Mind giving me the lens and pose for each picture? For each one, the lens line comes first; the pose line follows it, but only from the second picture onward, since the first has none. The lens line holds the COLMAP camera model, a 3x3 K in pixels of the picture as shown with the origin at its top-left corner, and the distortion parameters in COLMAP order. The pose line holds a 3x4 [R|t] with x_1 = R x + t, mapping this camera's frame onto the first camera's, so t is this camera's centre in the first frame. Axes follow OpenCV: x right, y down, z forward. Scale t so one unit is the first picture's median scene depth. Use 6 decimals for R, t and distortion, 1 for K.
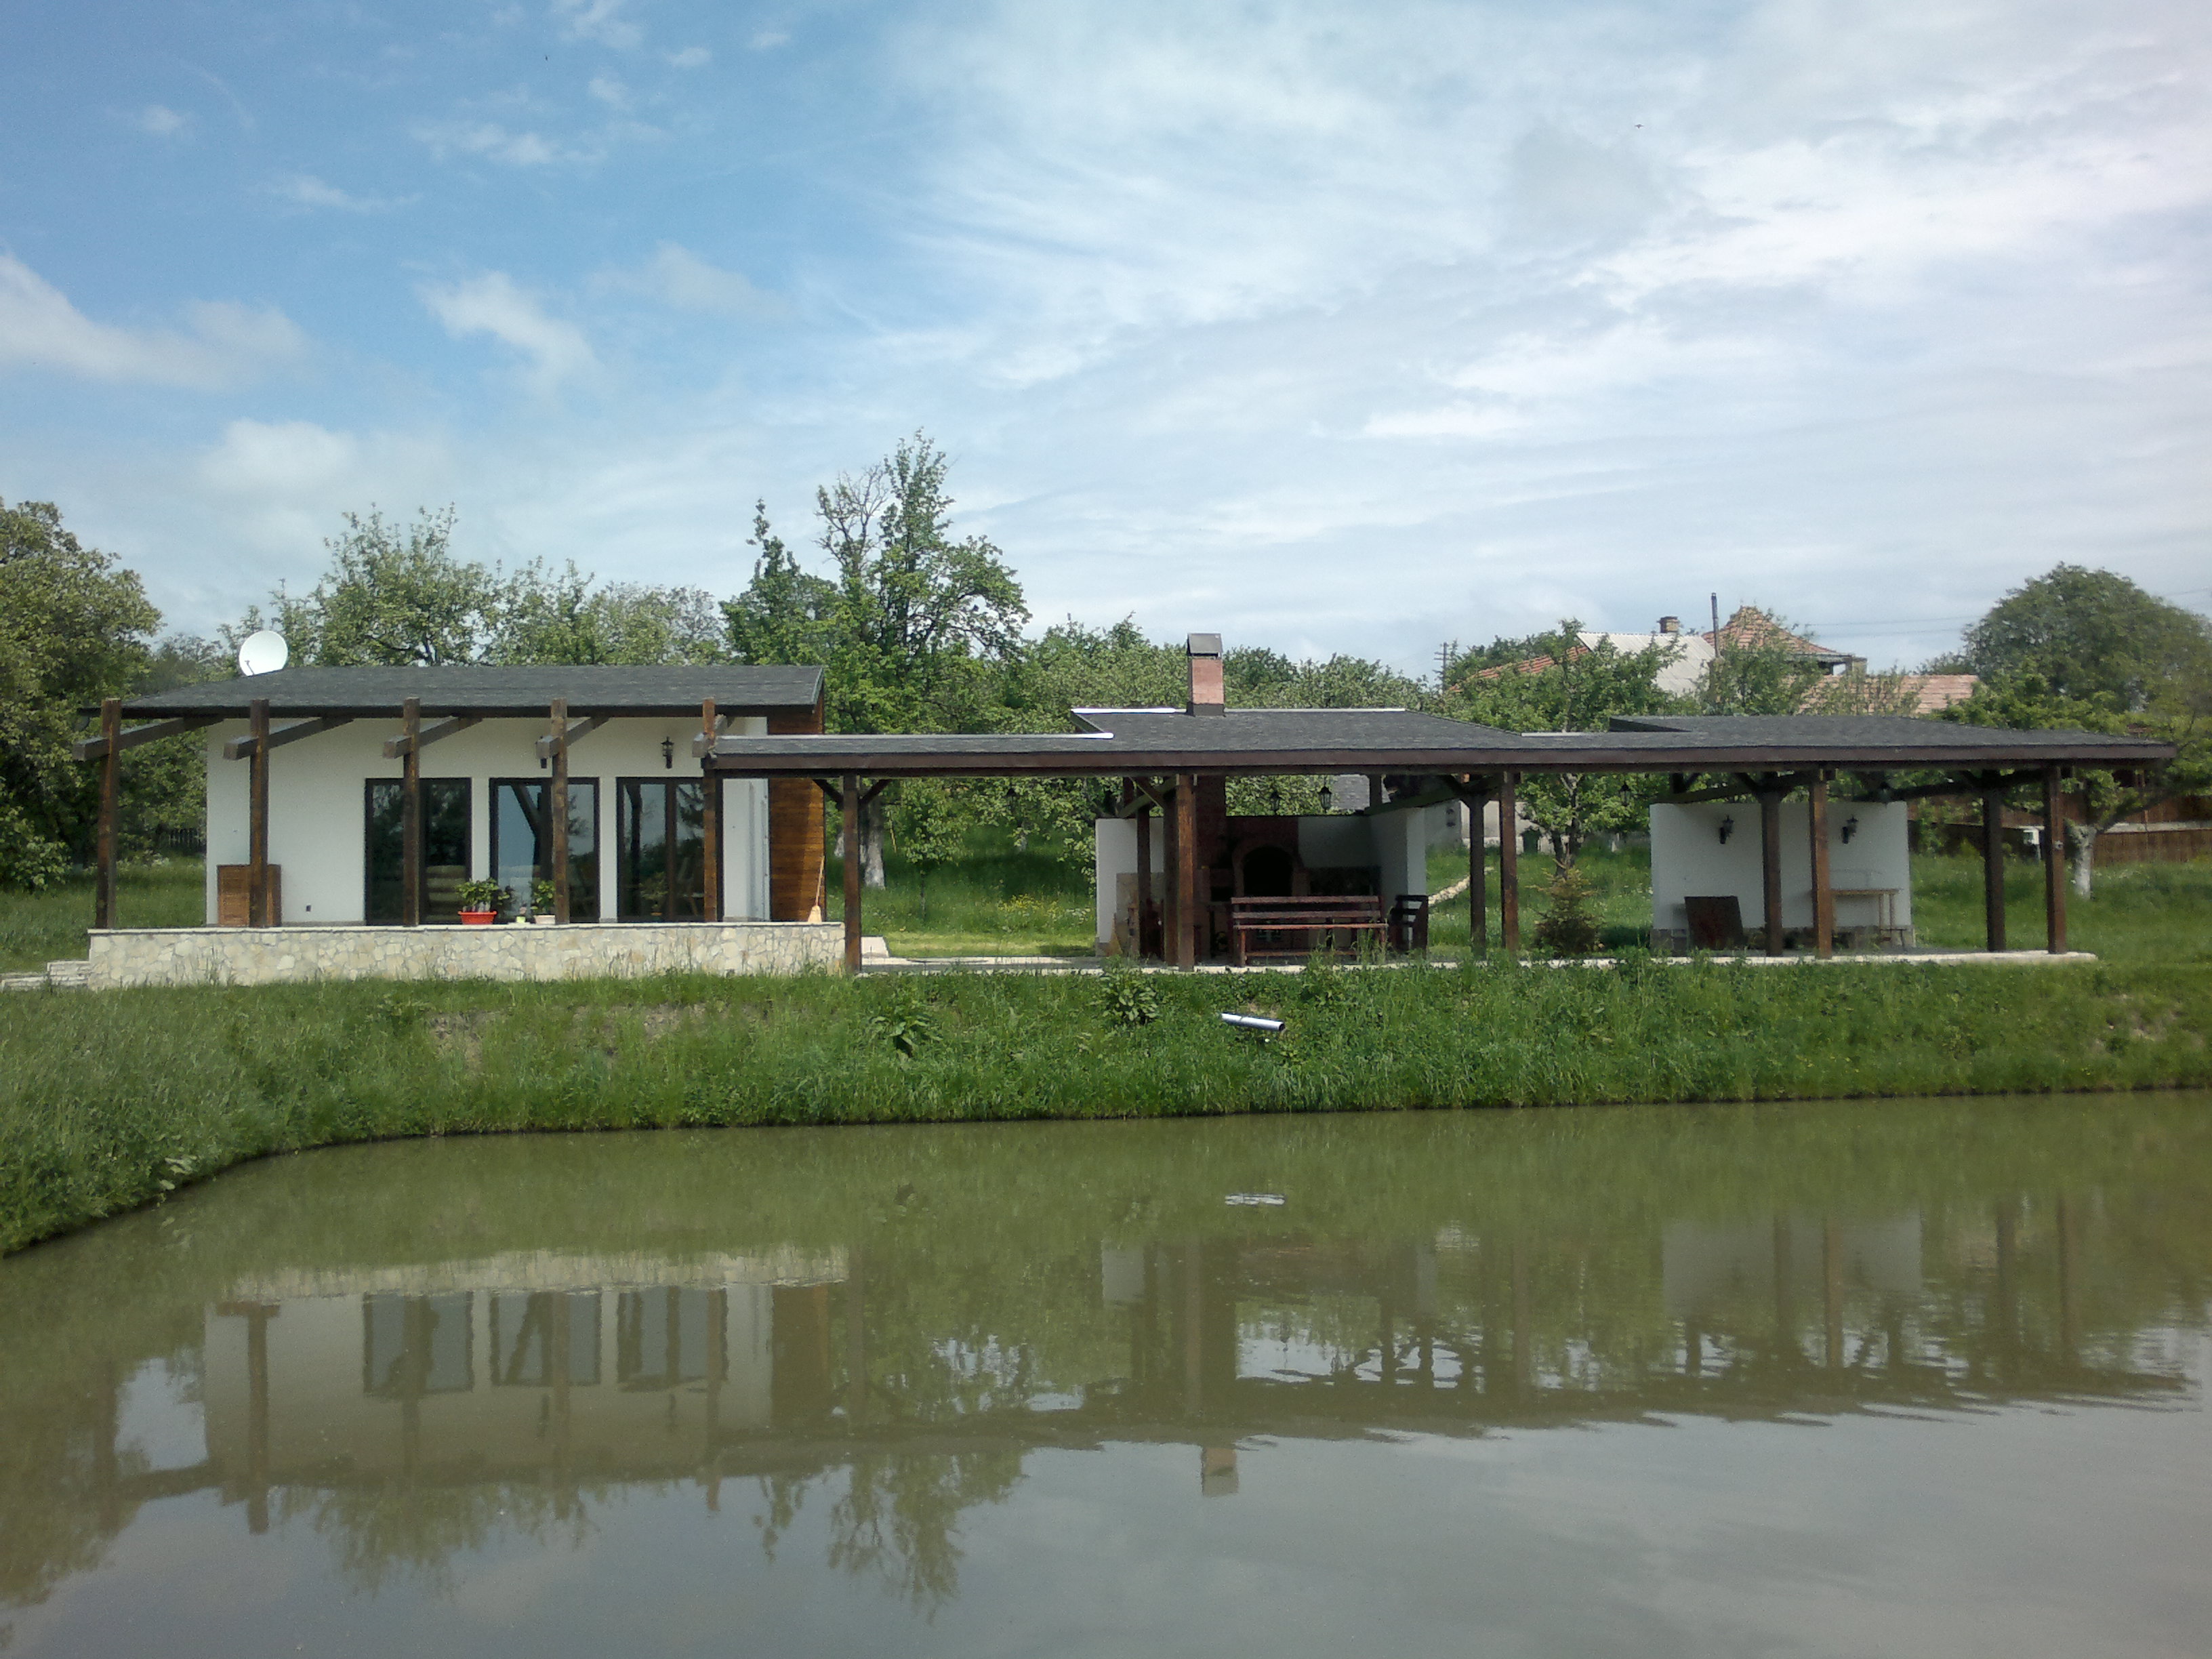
lens RADIAL K [[2023.6, 0, 1106.0], [0, 2023.6, 829.5], [0, 0, 1]] dist [0.000996, 0.001800]
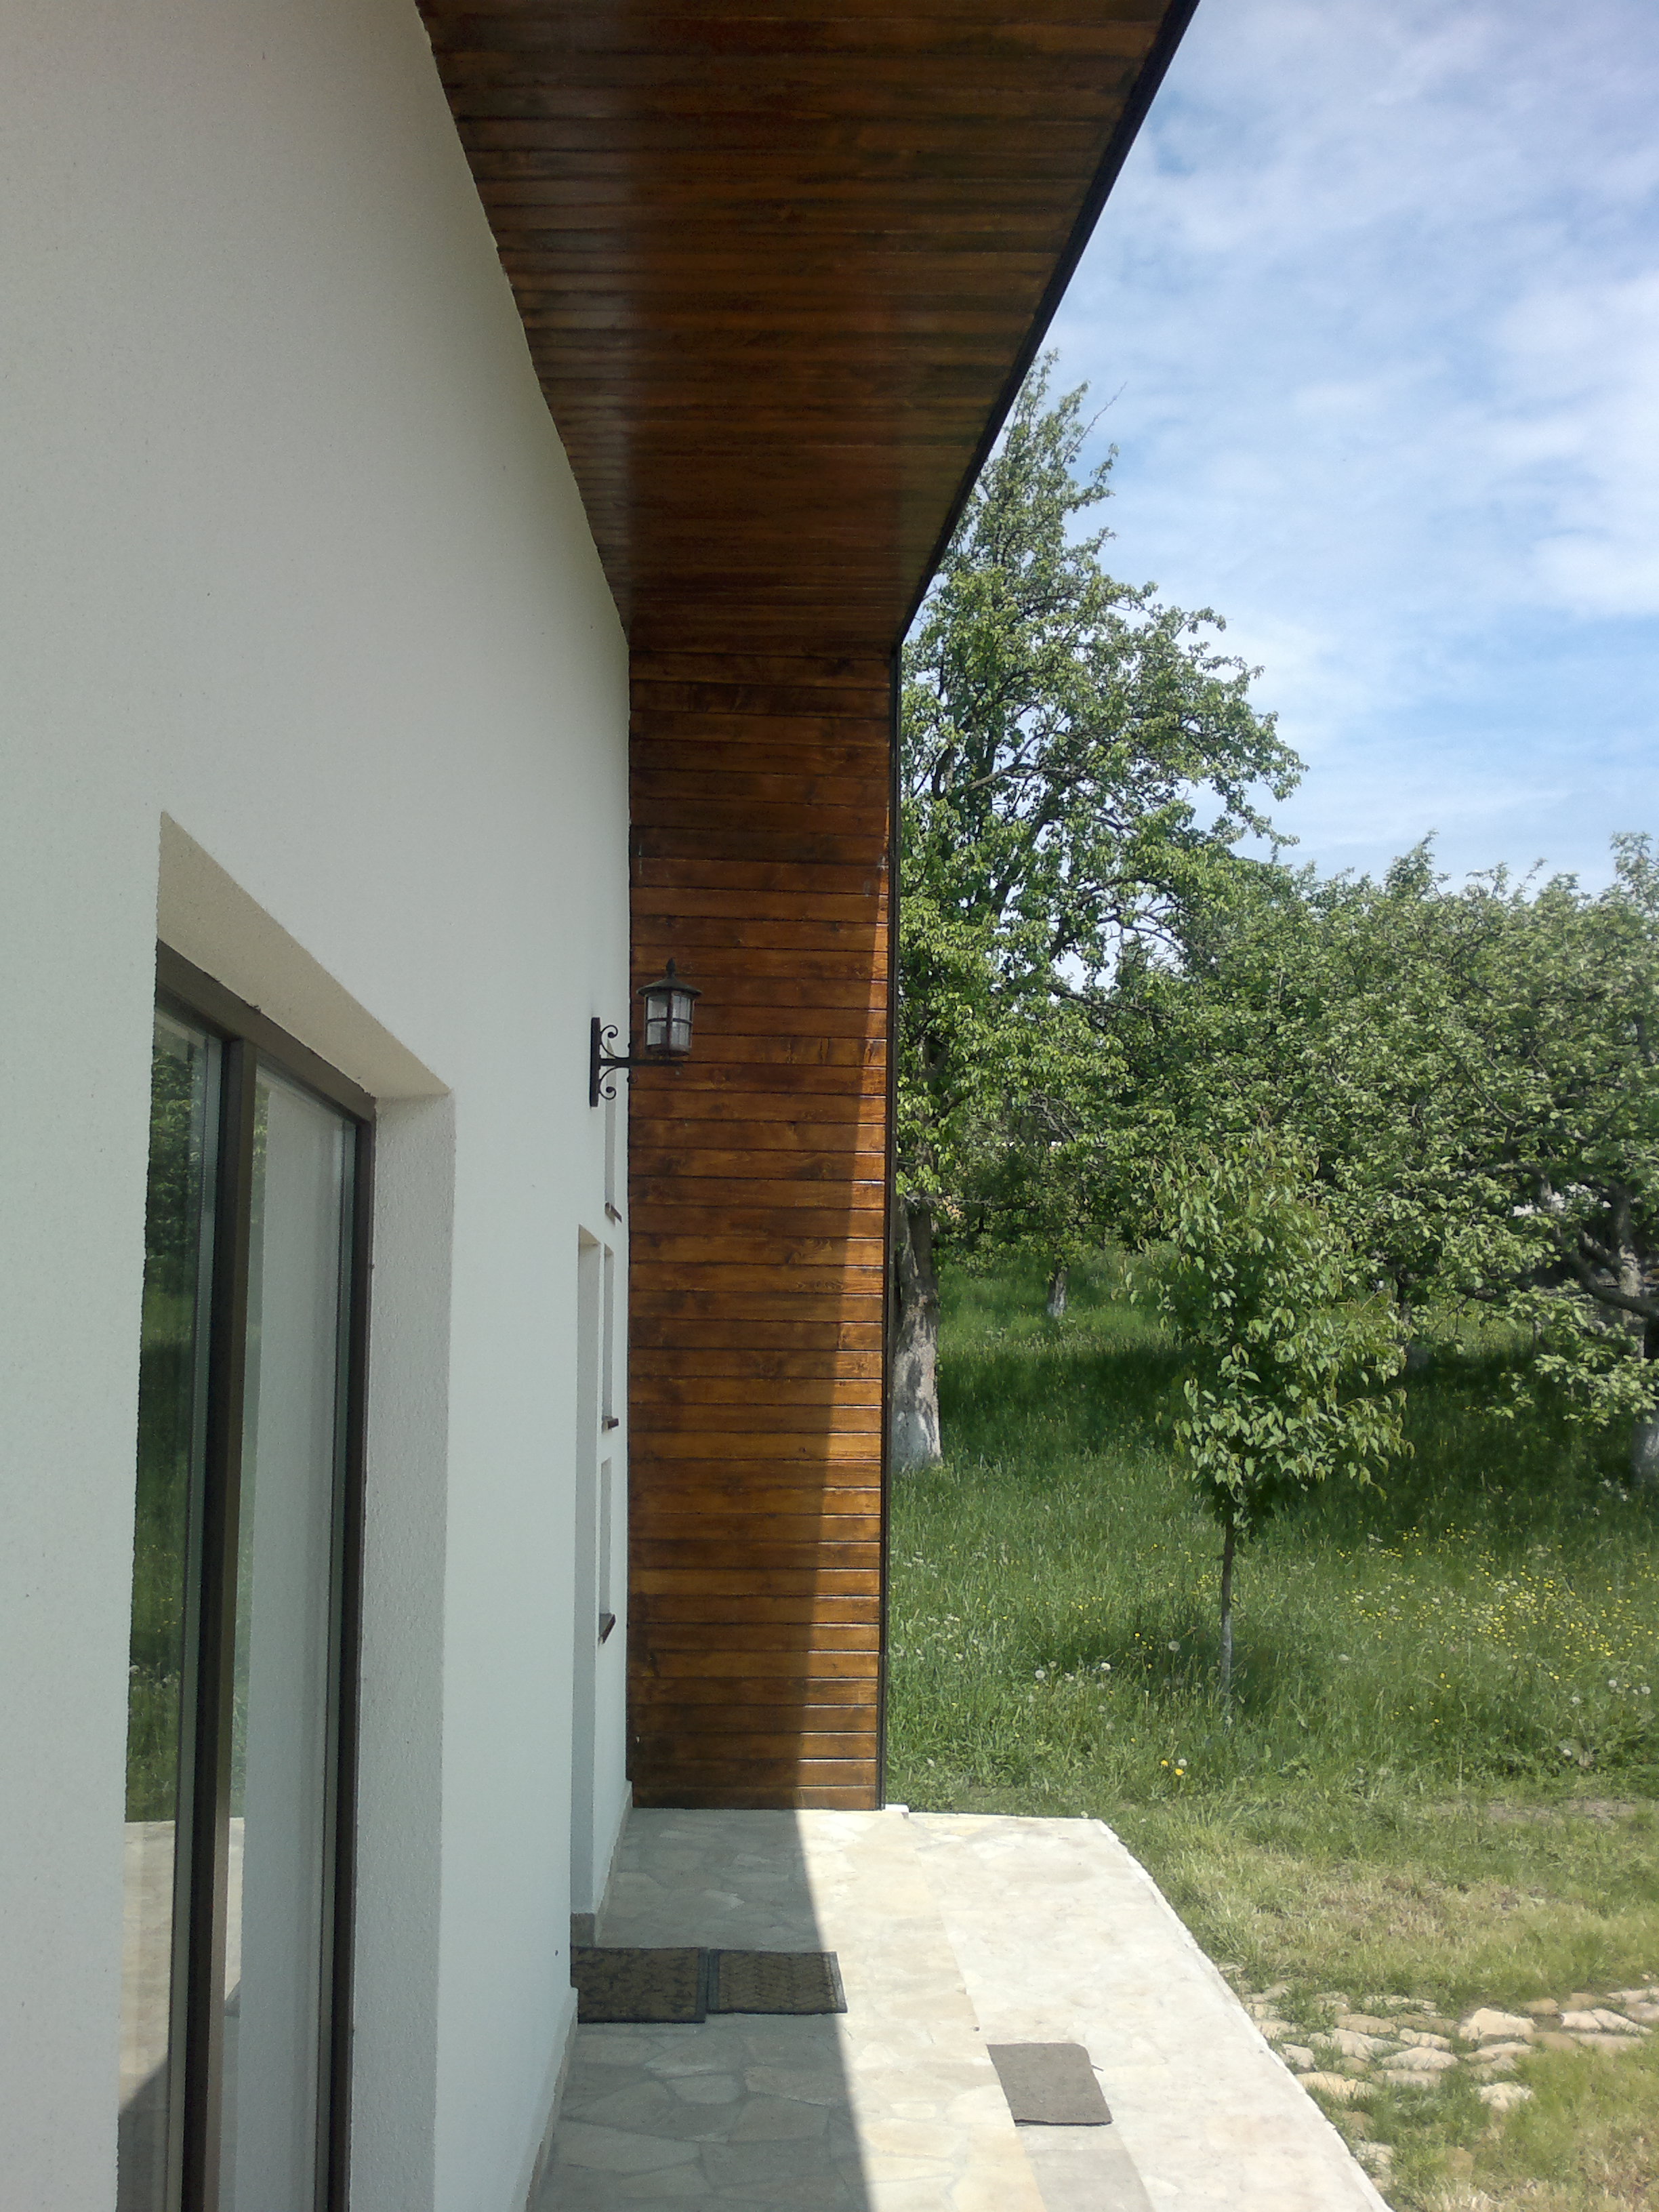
lens RADIAL K [[2023.6, 0, 829.5], [0, 2023.6, 1106.0], [0, 0, 1]] dist [0.000996, 0.001800]
pose [[0.996810, 0.007666, -0.079443, -0.122077], [-0.013305, 0.997409, -0.070695, -0.011837], [0.078696, 0.071526, 0.994329, 0.746317]]
